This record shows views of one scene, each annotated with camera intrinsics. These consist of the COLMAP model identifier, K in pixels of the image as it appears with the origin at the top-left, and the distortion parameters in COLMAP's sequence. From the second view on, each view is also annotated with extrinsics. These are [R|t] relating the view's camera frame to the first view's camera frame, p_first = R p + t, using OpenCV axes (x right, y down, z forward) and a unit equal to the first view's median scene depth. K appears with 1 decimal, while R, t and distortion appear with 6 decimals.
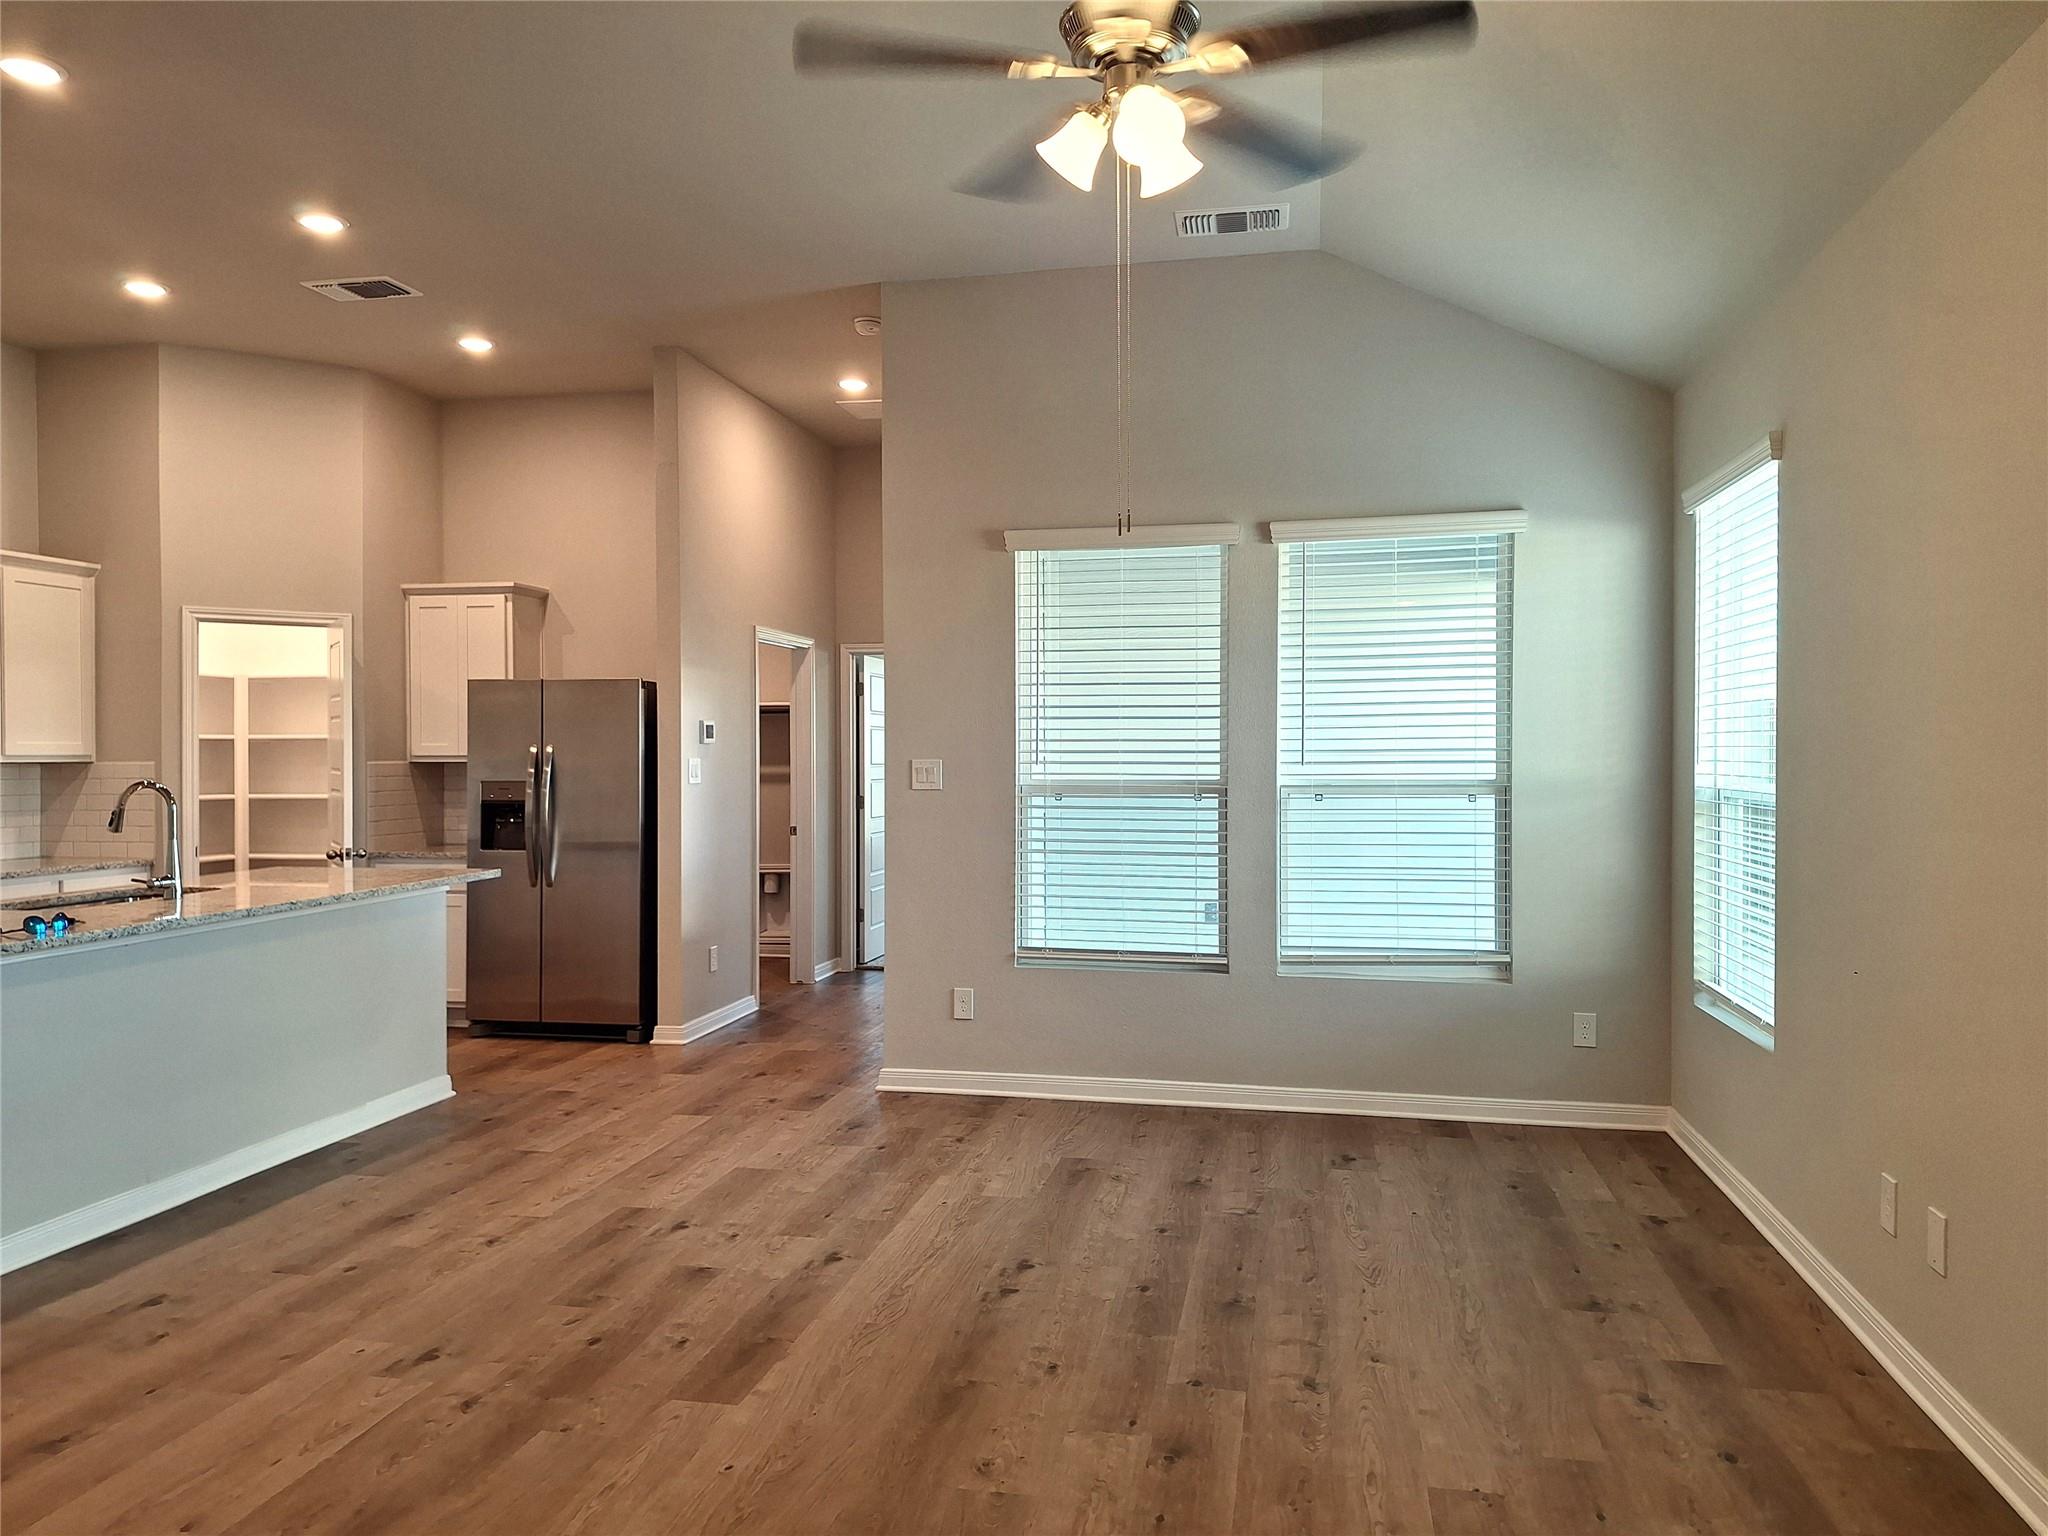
lens RADIAL K [[1404.0, 0, 1013.5], [0, 1404.0, 766.7], [0, 0, 1]] dist [0.114161, -0.147607]
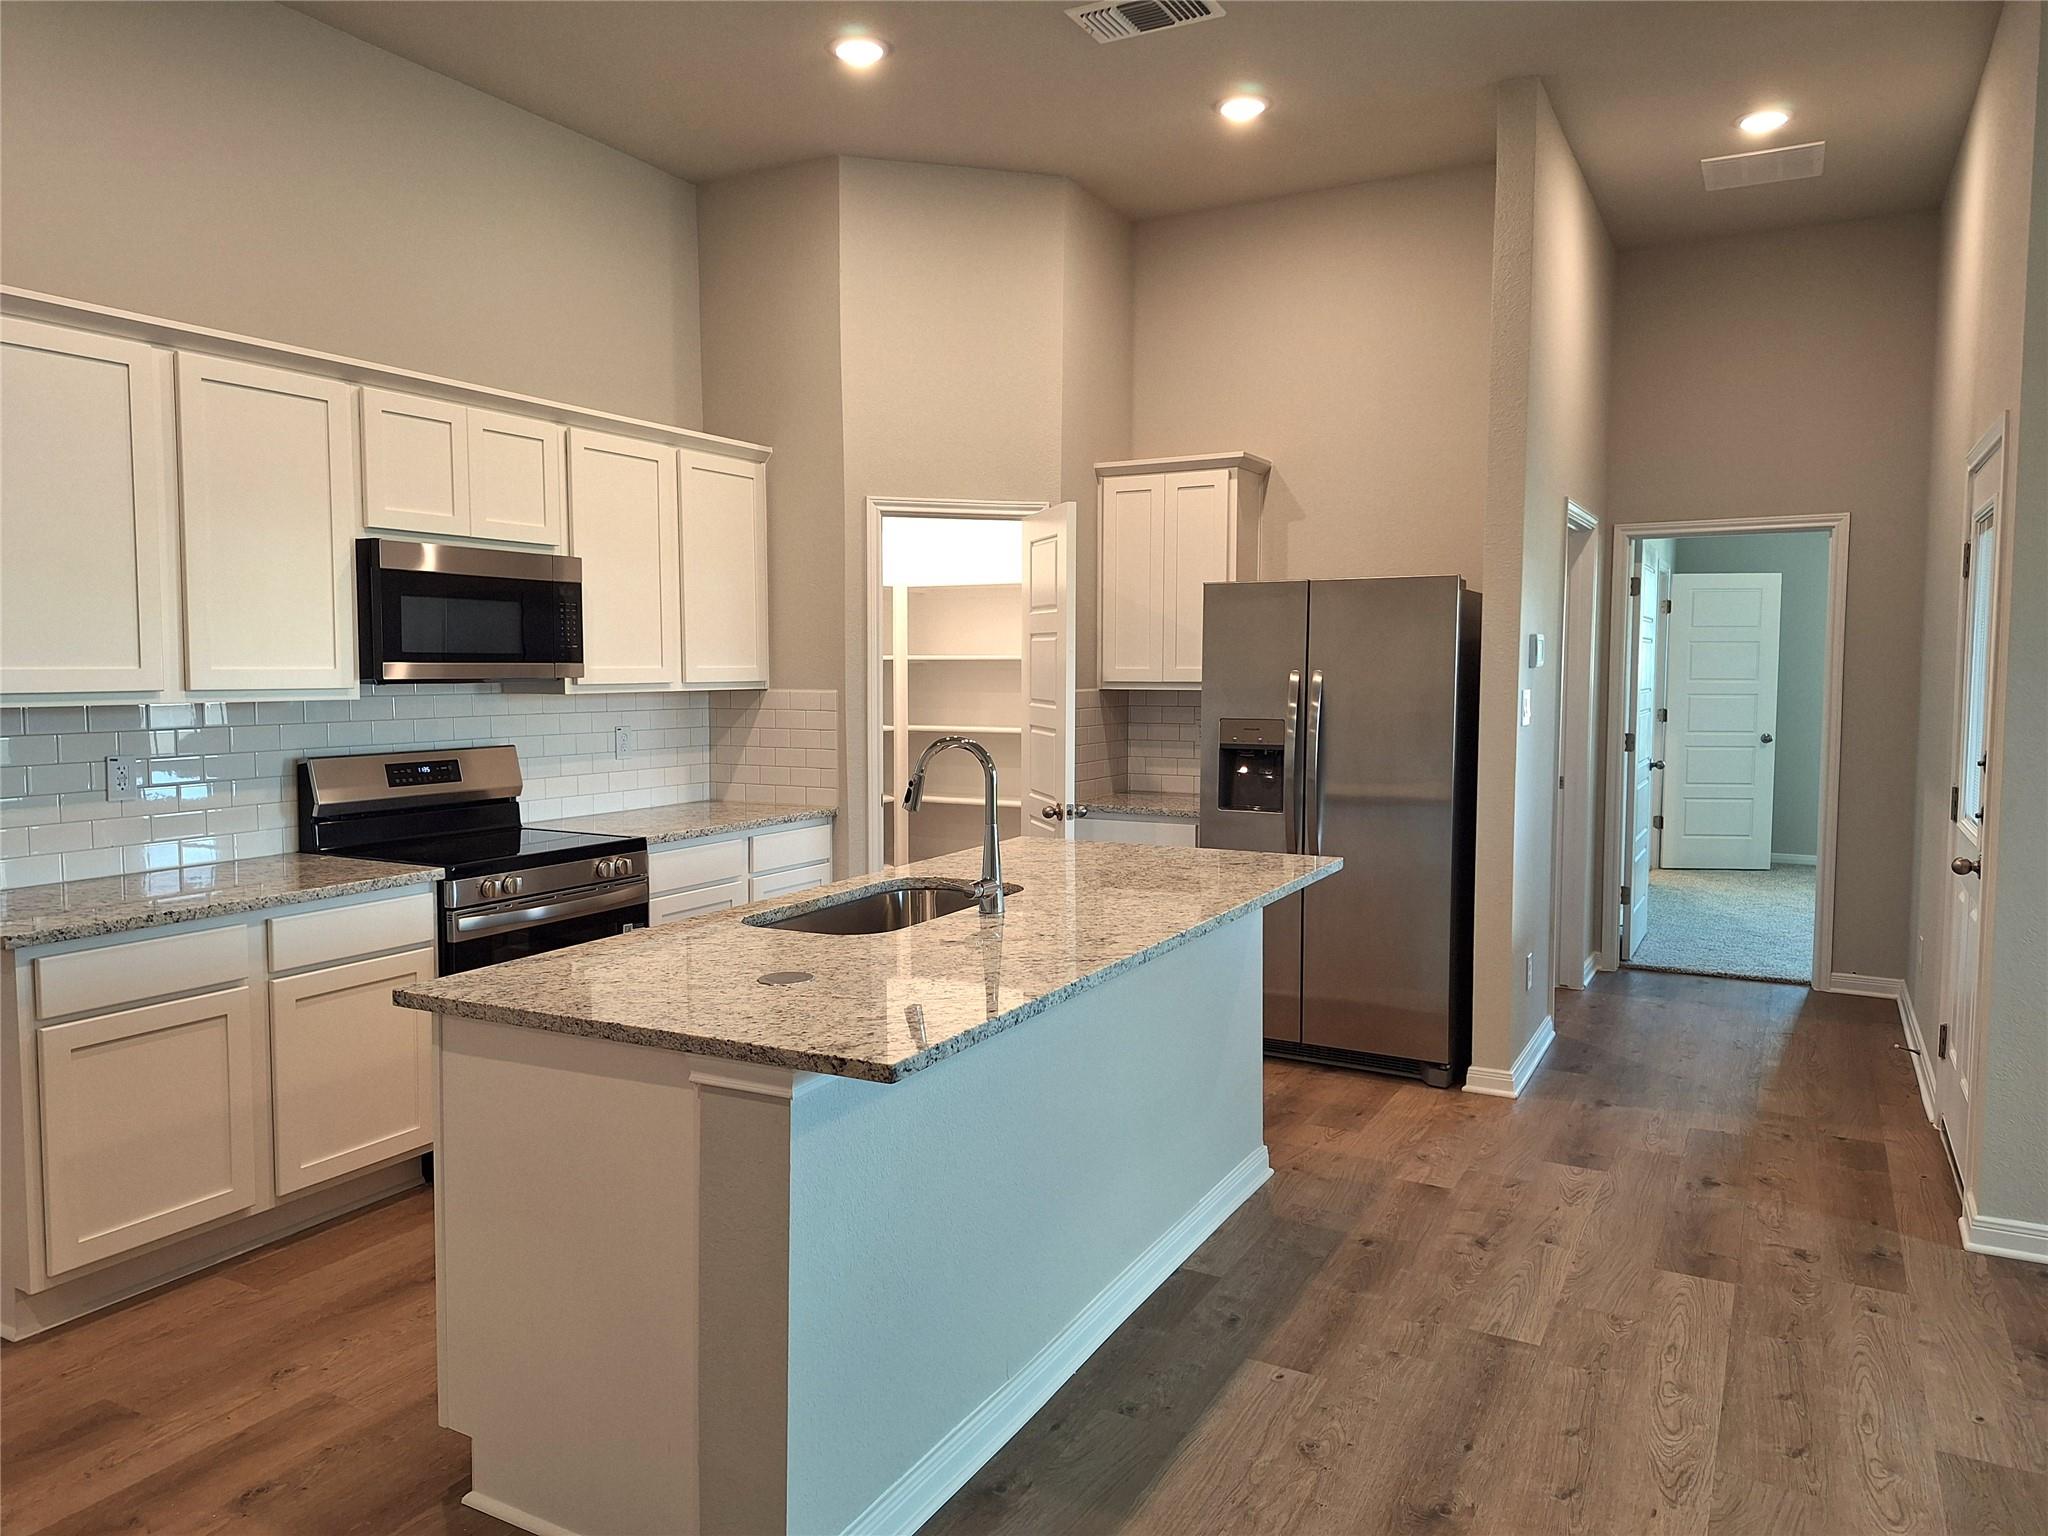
lens RADIAL K [[1404.0, 0, 1013.5], [0, 1404.0, 766.7], [0, 0, 1]] dist [0.114161, -0.147607]
pose [[0.954948, 0.023898, -0.295811, -0.263532], [-0.004924, 0.997891, 0.064722, -0.012196], [0.296734, -0.060350, 0.953051, 0.261555]]
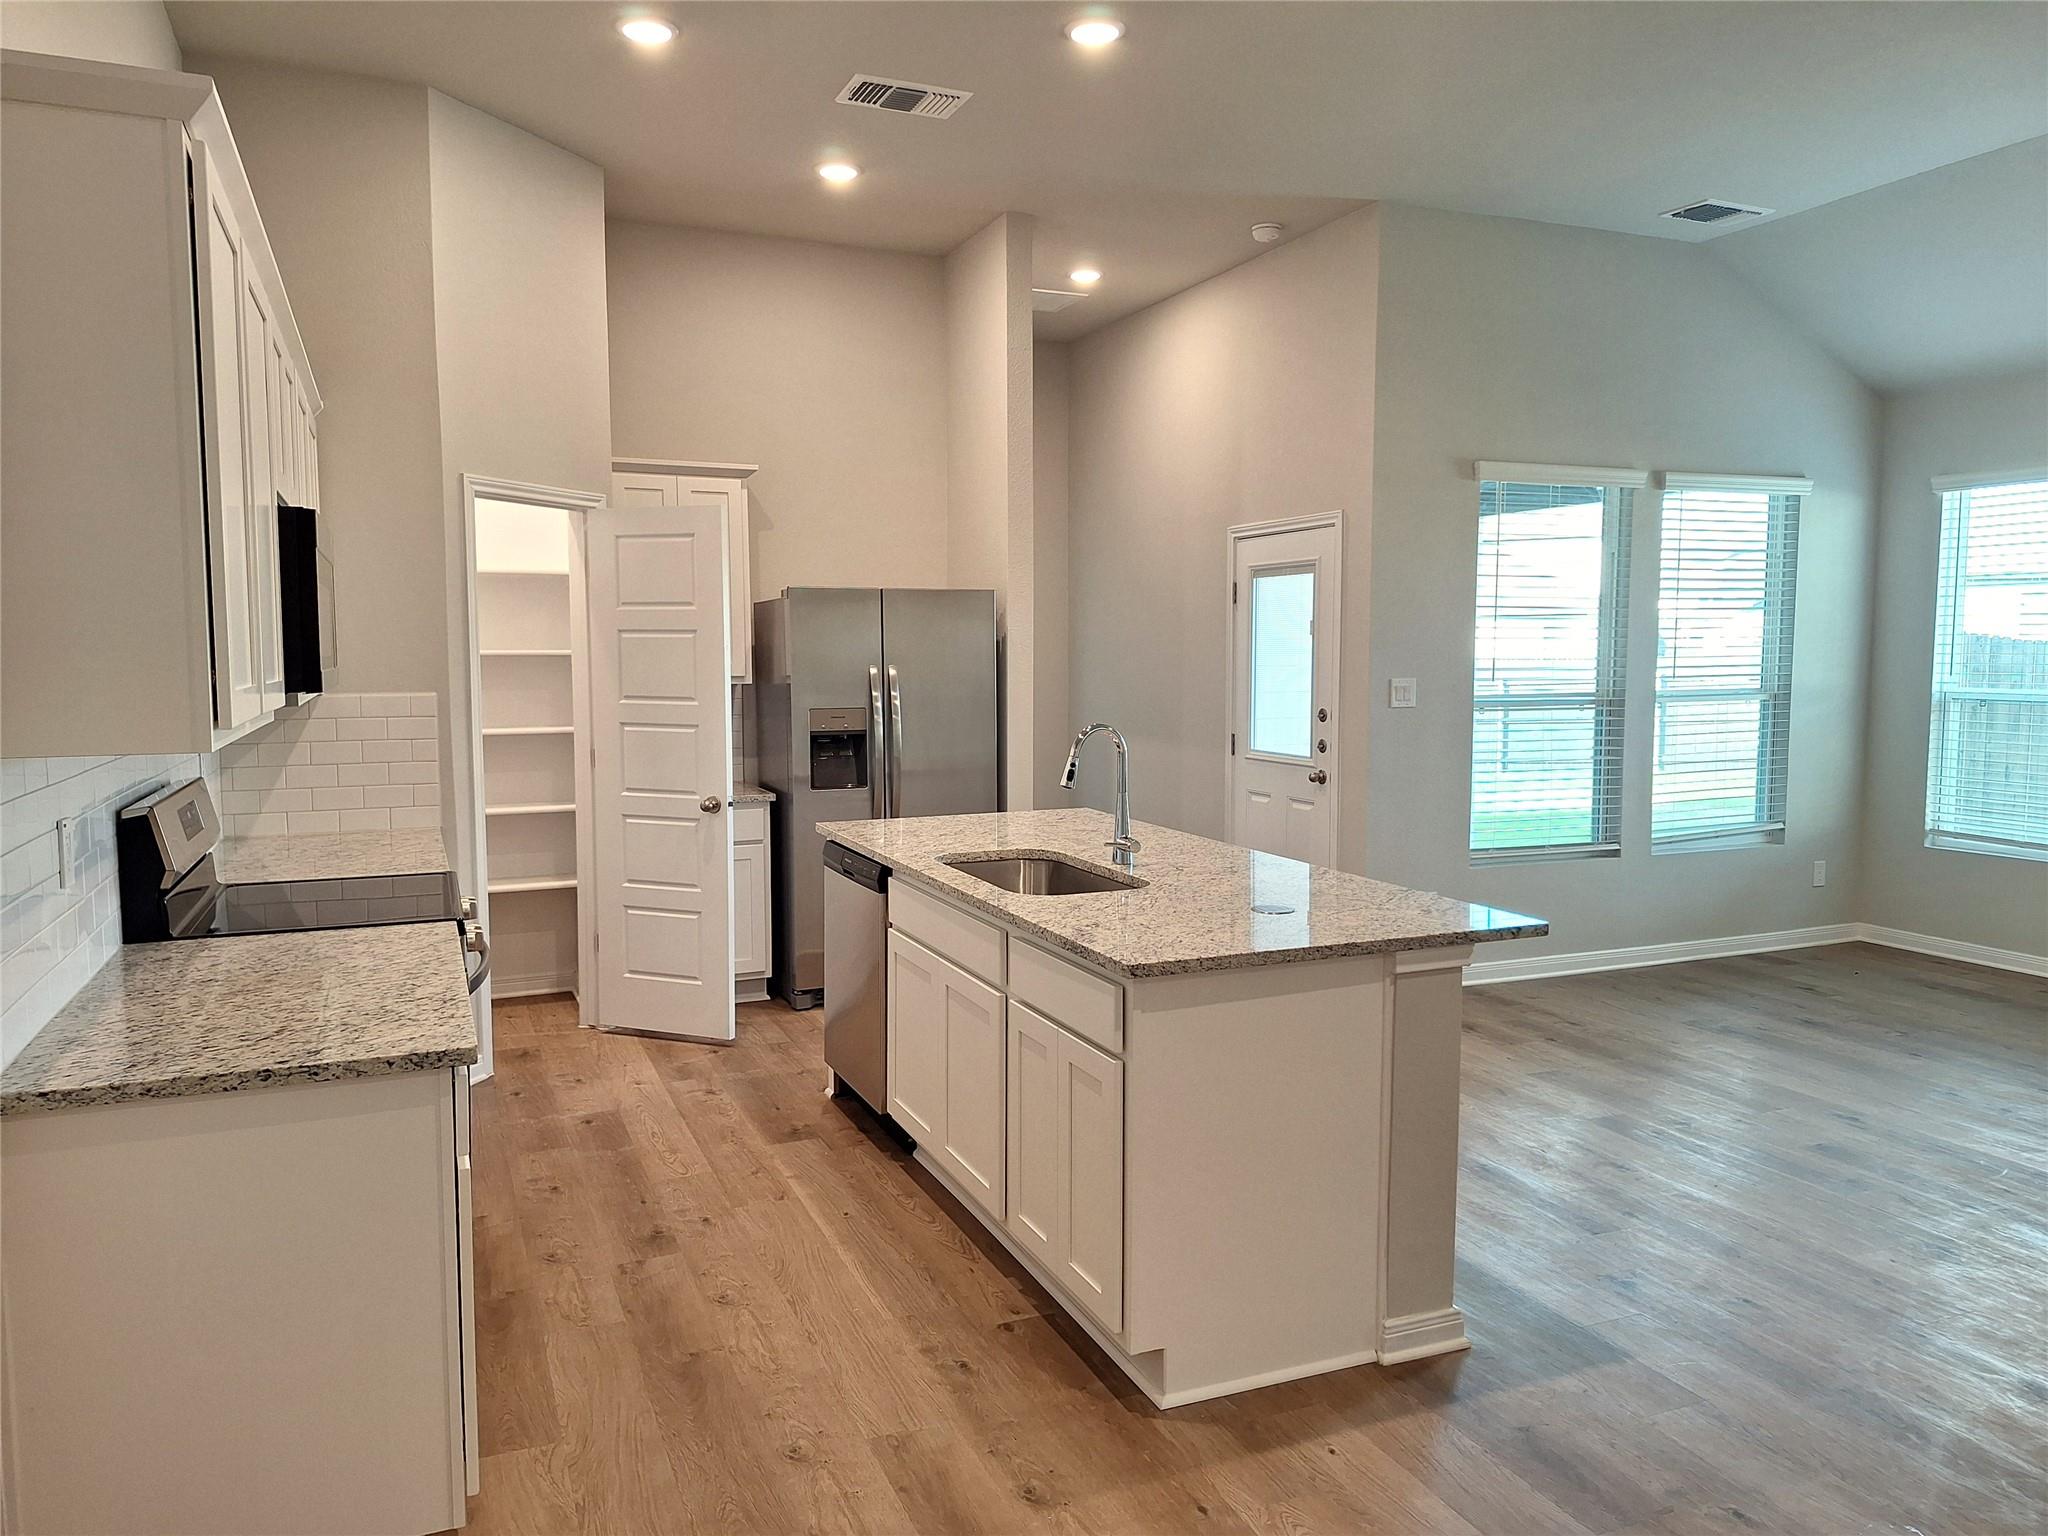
lens RADIAL K [[1404.0, 0, 1013.5], [0, 1404.0, 766.7], [0, 0, 1]] dist [0.114161, -0.147607]
pose [[0.825582, -0.047386, 0.562289, -0.759944], [0.006807, 0.997232, 0.074045, -0.016663], [-0.564241, -0.057303, 0.823619, 0.252020]]
